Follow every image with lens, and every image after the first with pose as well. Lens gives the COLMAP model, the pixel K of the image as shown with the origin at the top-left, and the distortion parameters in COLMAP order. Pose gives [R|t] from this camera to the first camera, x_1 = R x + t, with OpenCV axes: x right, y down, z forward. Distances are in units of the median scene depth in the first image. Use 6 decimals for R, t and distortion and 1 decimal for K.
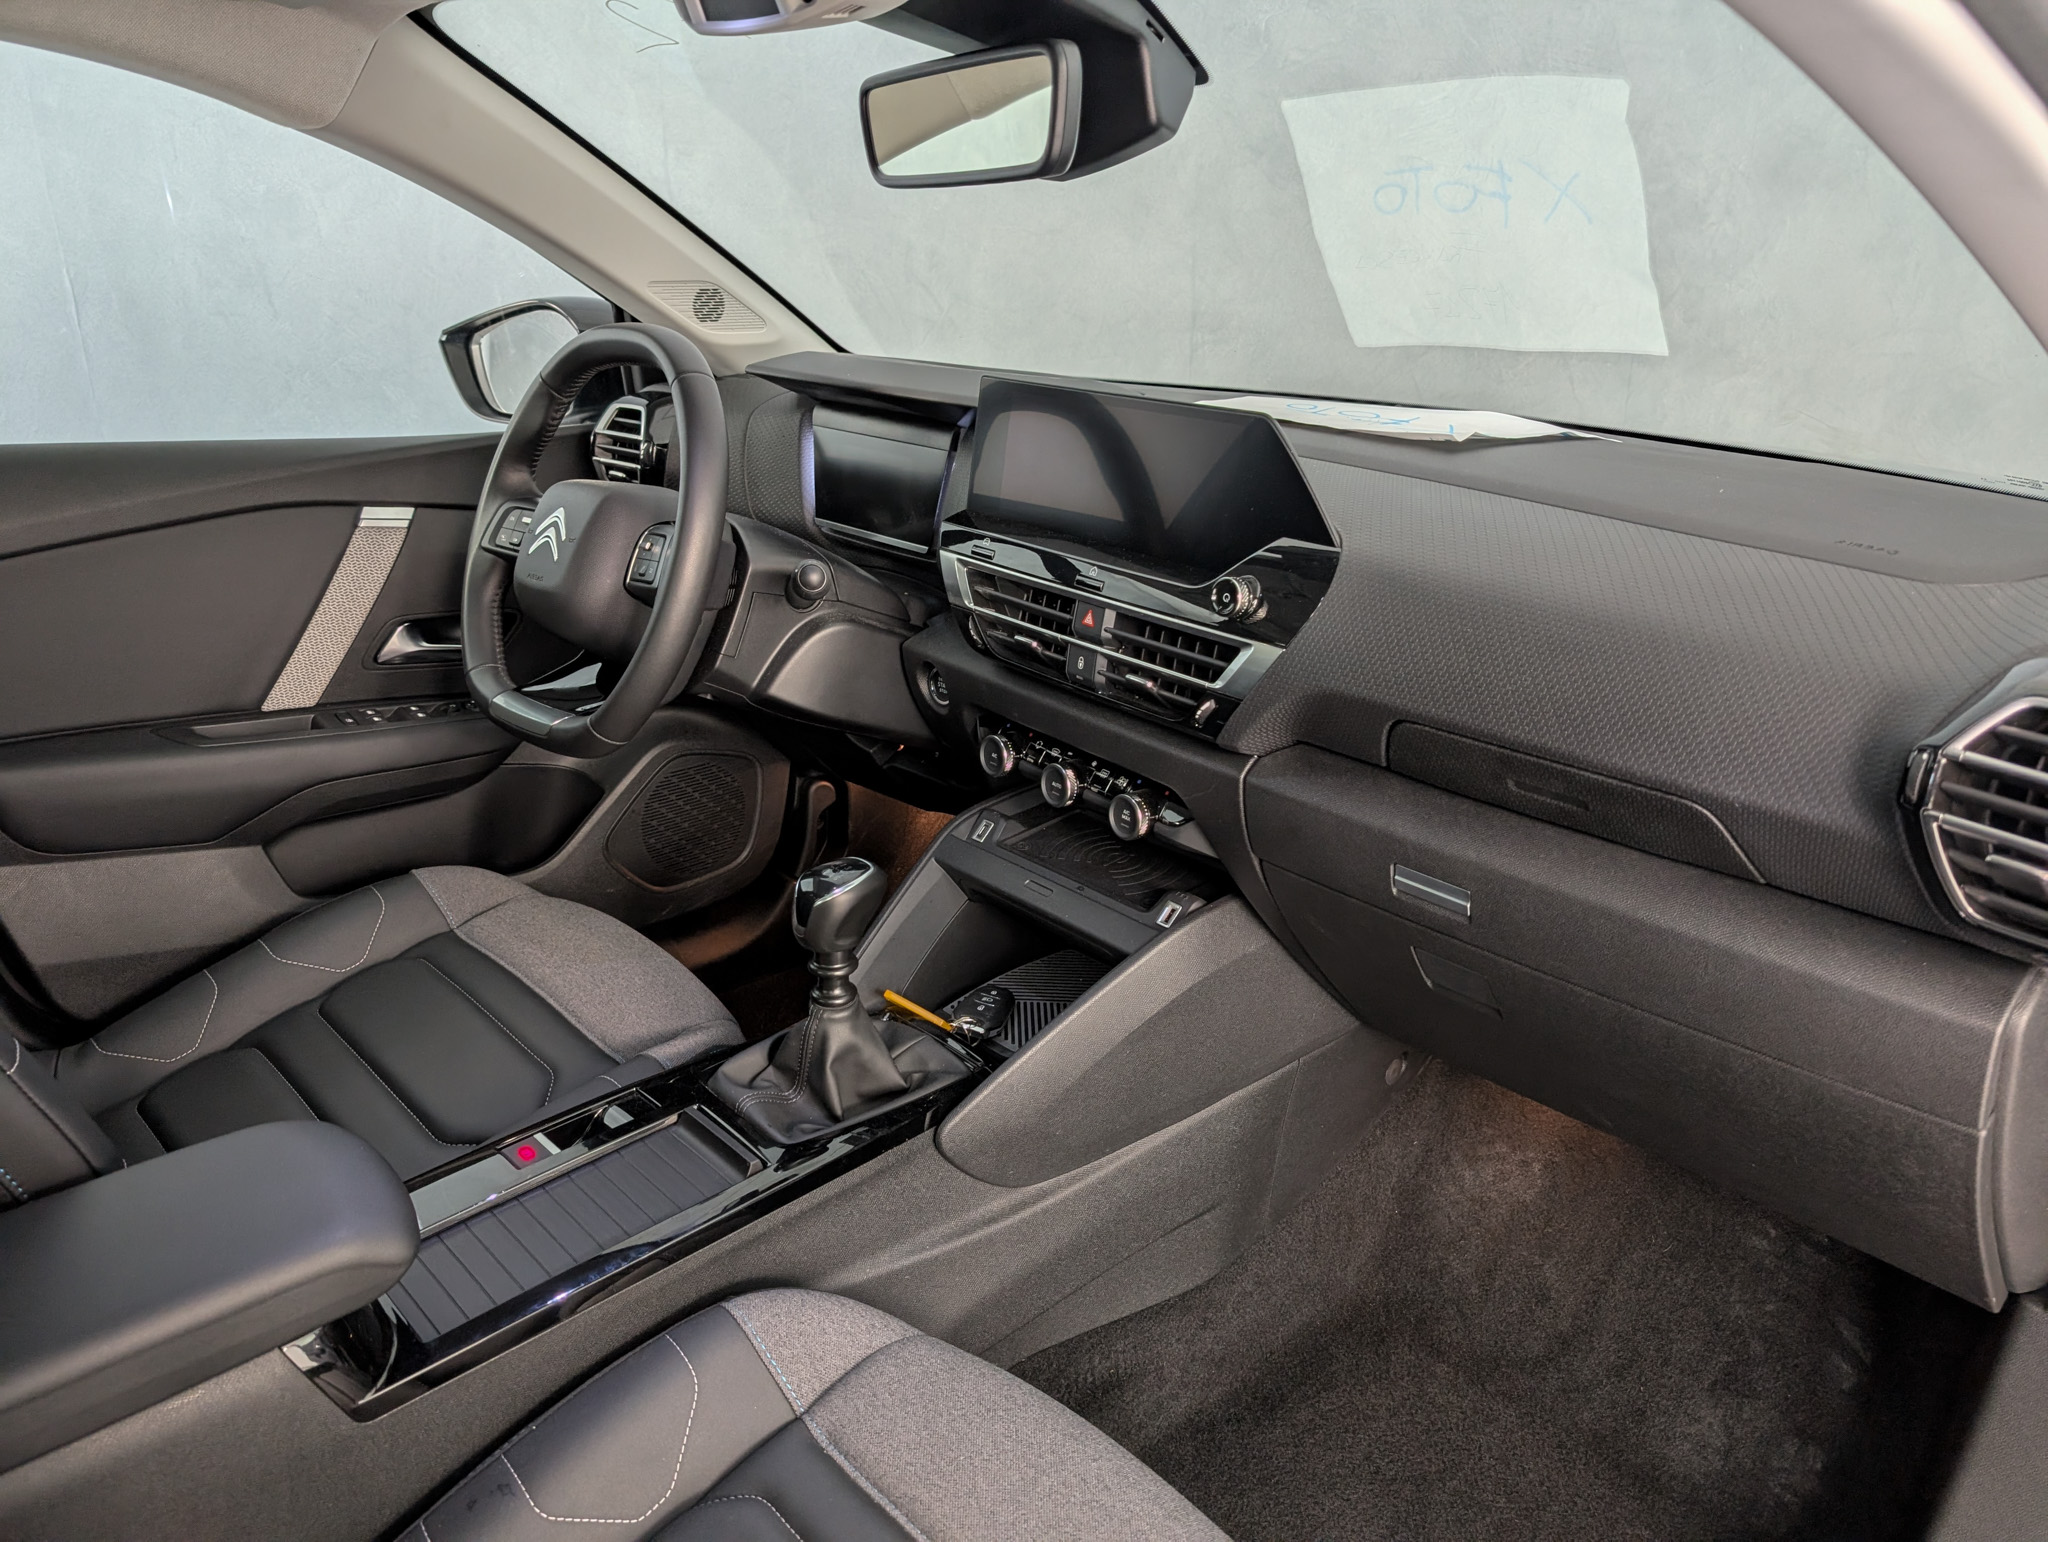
lens RADIAL K [[1445.3, 0, 1071.5], [0, 1445.3, 761.5], [0, 0, 1]] dist [0.051871, -0.061701]
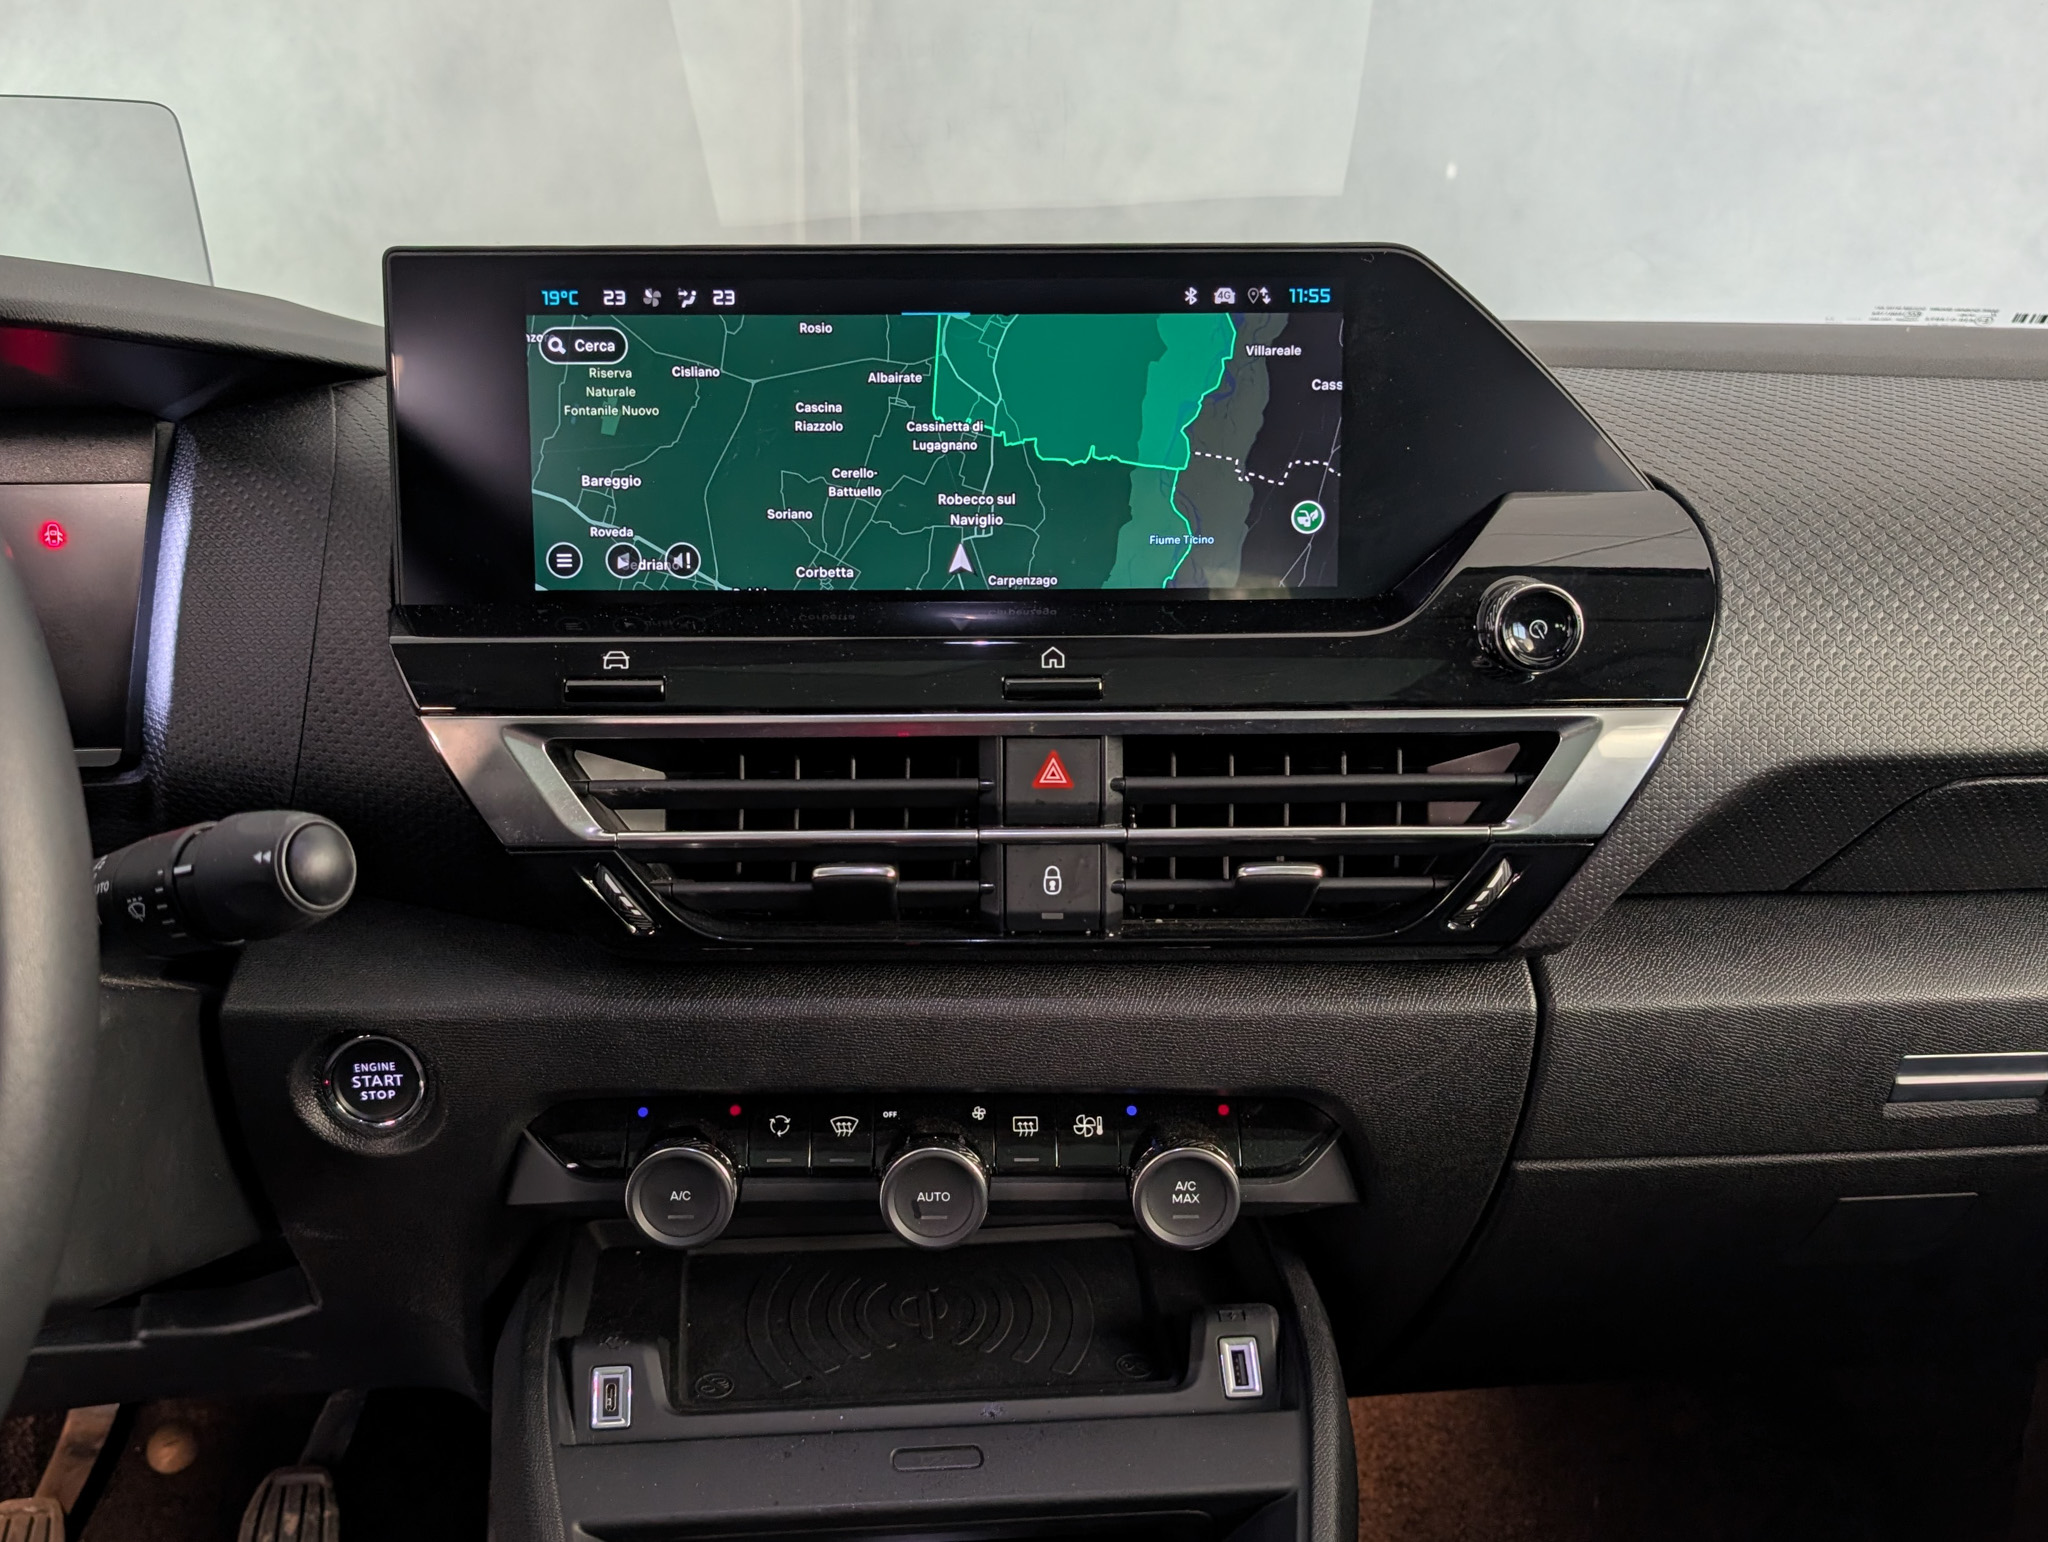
lens RADIAL K [[1783.0, 0, 974.3], [0, 1783.0, 778.5], [0, 0, 1]] dist [0.073707, -0.009575]
pose [[0.612632, -0.220967, 0.758852, -0.388574], [0.278019, 0.959011, 0.054802, -0.130665], [-0.739857, 0.177402, 0.648954, 0.676259]]
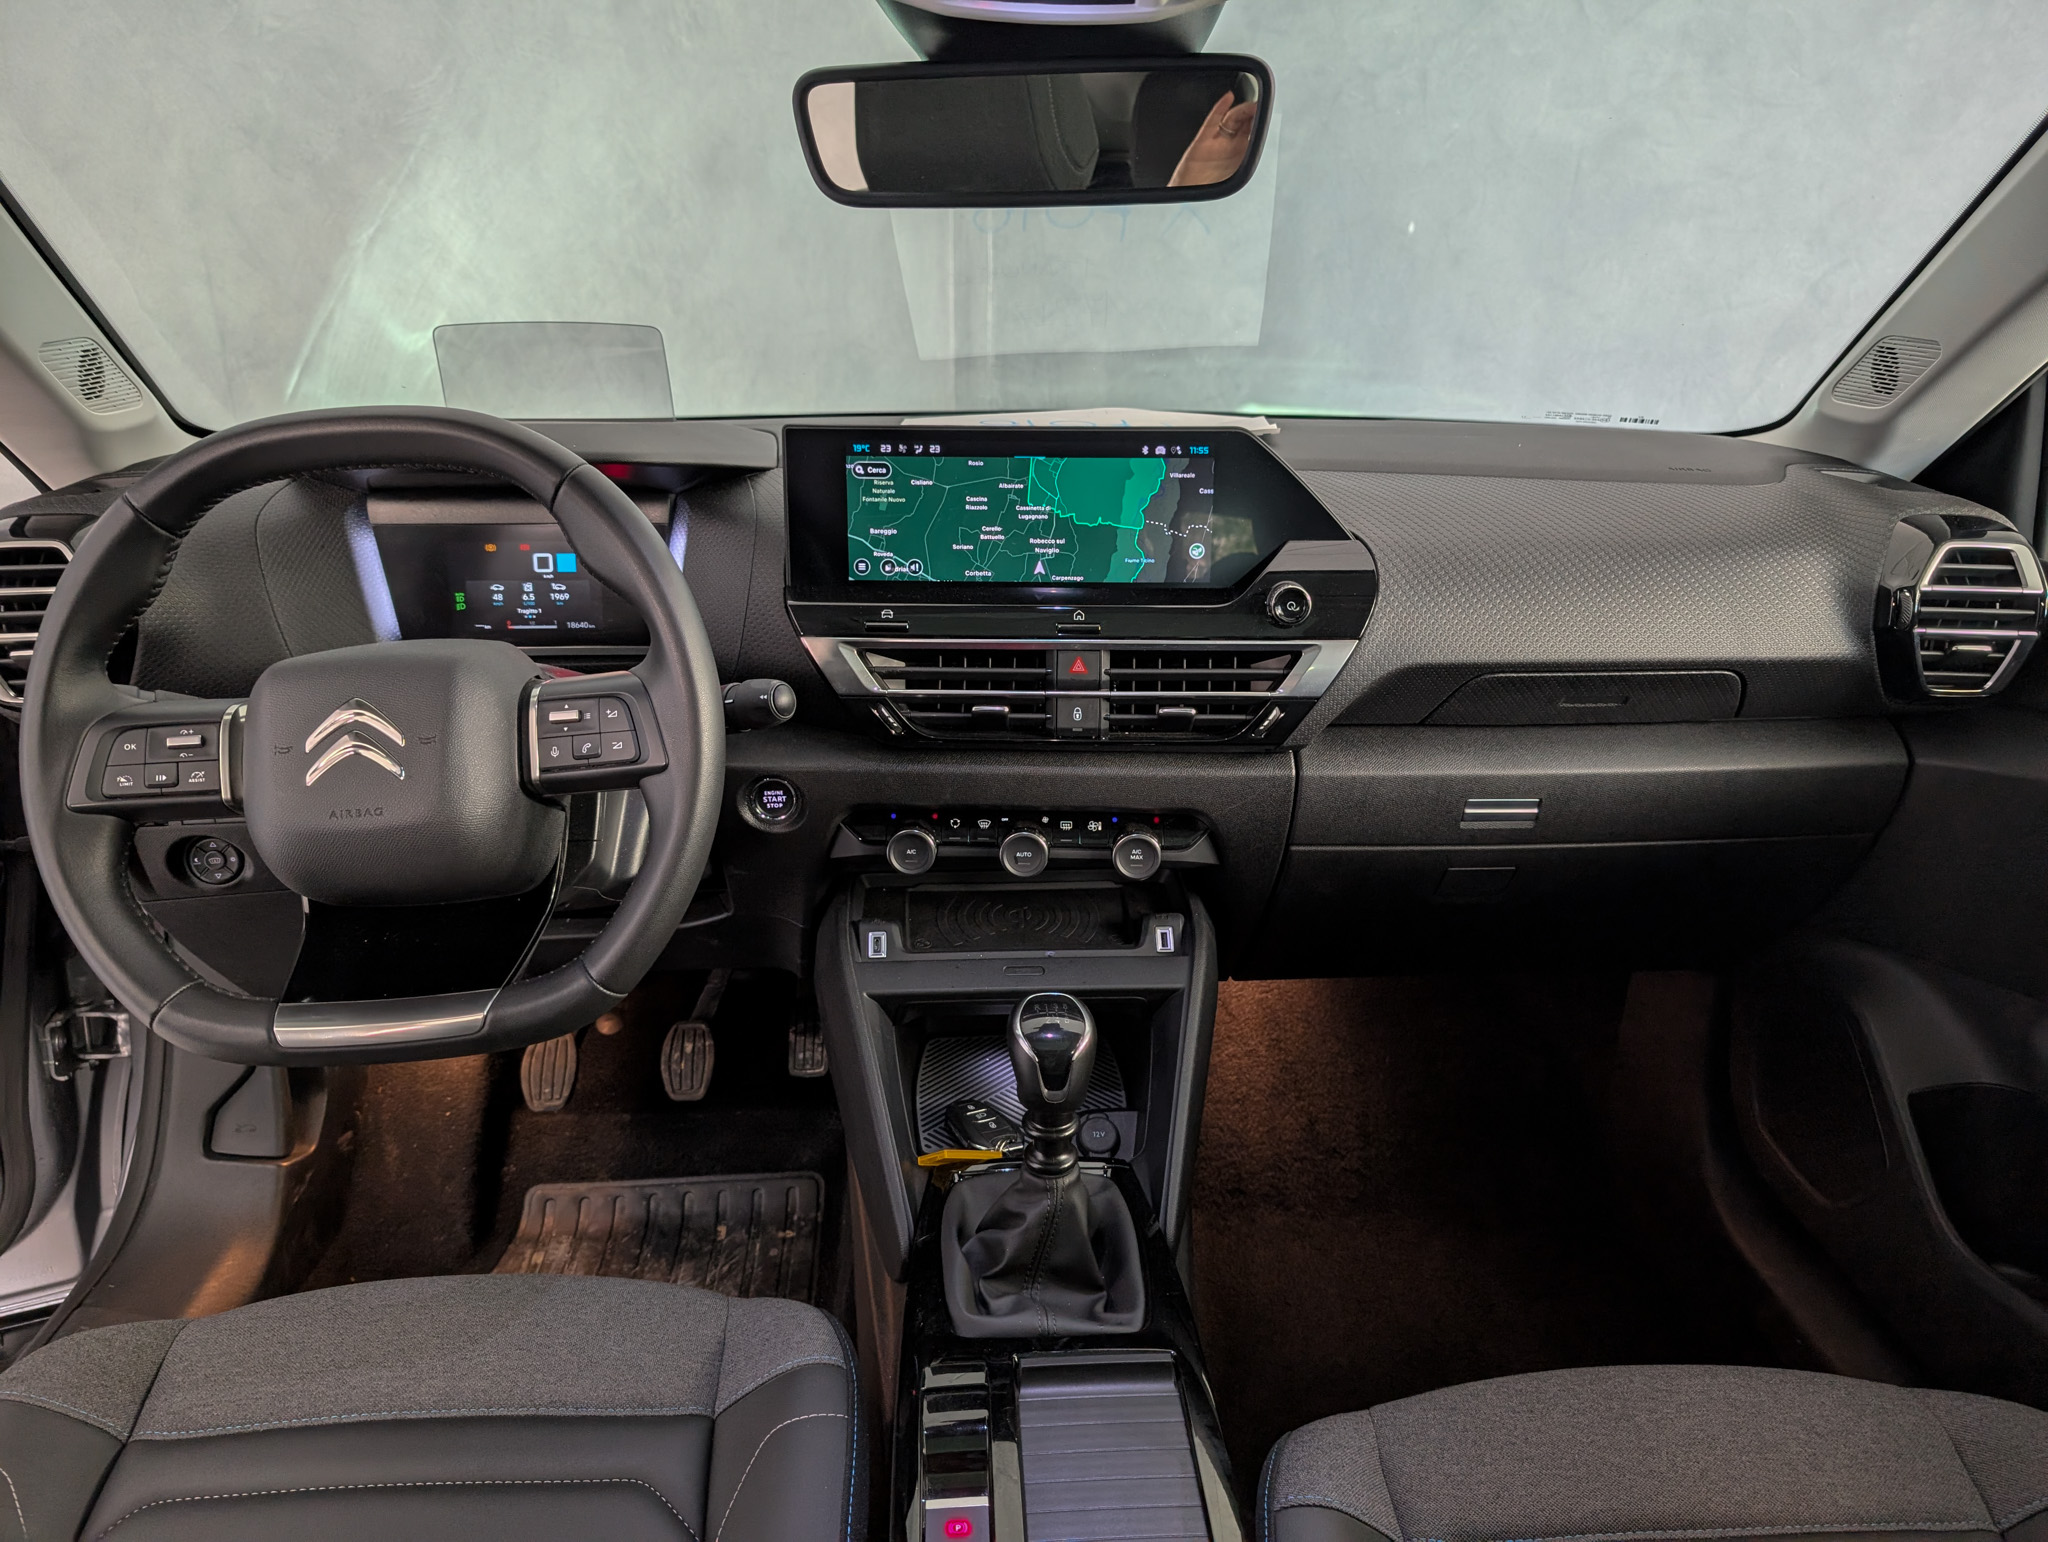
lens RADIAL K [[1450.7, 0, 1040.9], [0, 1450.7, 784.4], [0, 0, 1]] dist [0.058888, -0.090164]
pose [[0.634234, -0.282249, 0.719779, -0.700335], [0.265147, 0.953927, 0.140431, -0.163337], [-0.726253, 0.101782, 0.679851, 0.377352]]
